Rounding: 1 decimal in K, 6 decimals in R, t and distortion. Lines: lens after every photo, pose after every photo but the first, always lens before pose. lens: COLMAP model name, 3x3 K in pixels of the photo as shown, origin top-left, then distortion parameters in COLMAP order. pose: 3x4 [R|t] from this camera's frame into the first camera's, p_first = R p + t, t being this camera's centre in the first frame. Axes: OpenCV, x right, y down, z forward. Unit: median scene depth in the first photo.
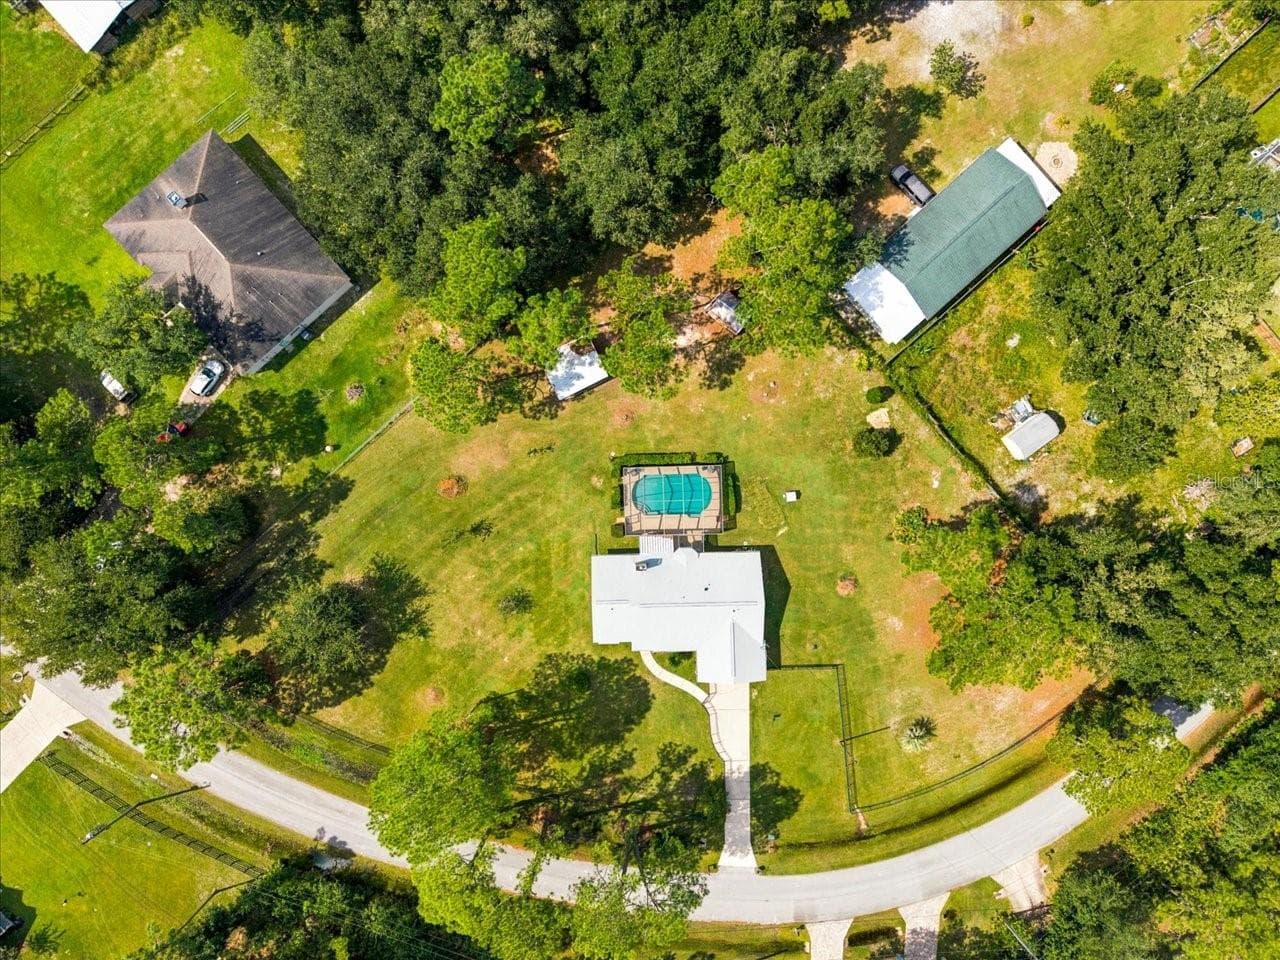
lens RADIAL K [[918.7, 0, 640.0], [0, 918.7, 480.0], [0, 0, 1]] dist [-0.004706, -0.003266]
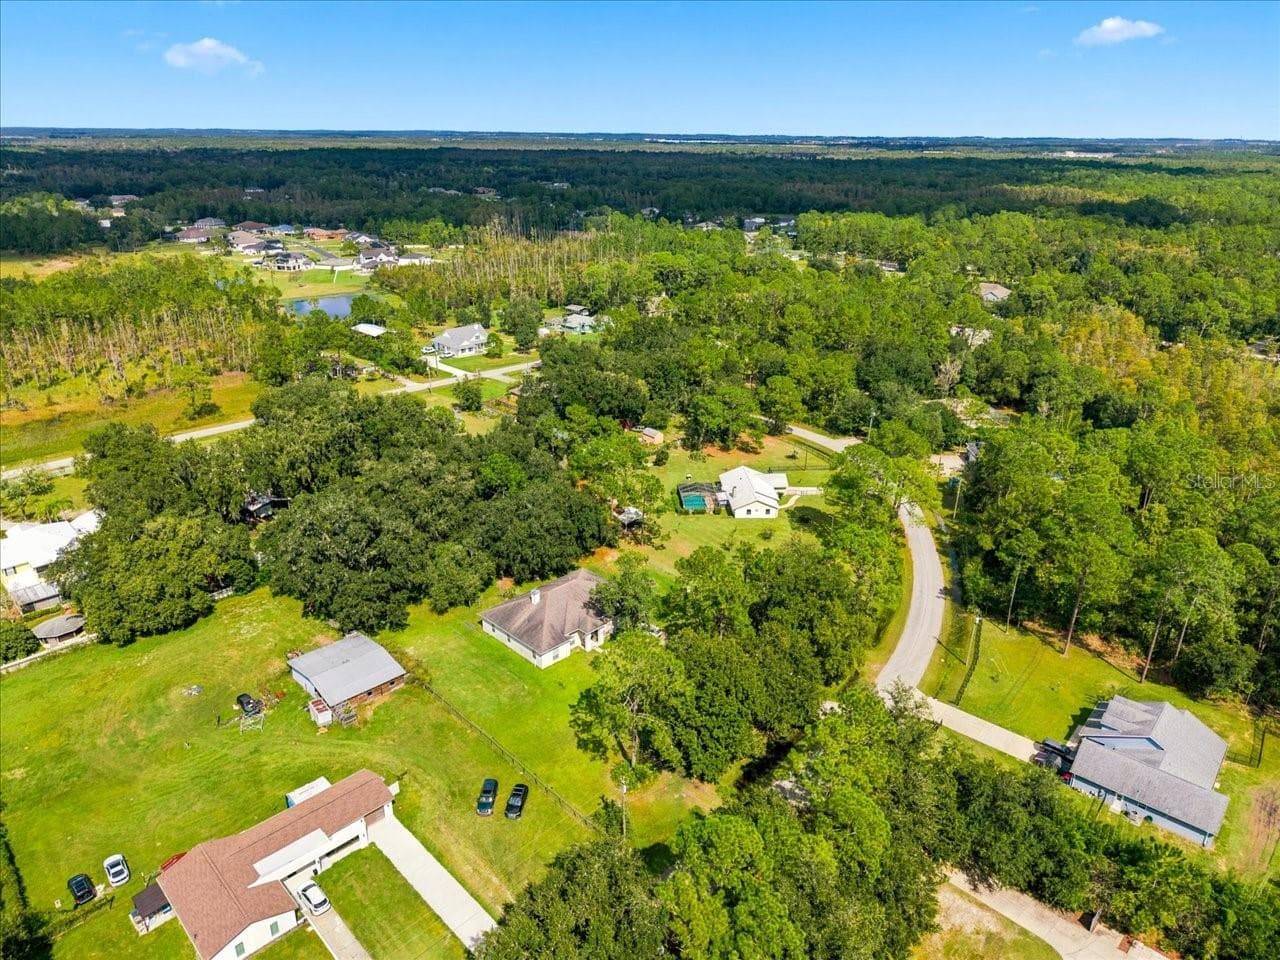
lens RADIAL K [[857.5, 0, 640.0], [0, 857.5, 480.0], [0, 0, 1]] dist [0.000817, -0.003587]
pose [[-0.048680, -0.404860, 0.913082, -1.528434], [0.998562, 0.000805, 0.053594, -0.181389], [-0.022433, 0.914378, 0.404239, 0.259650]]
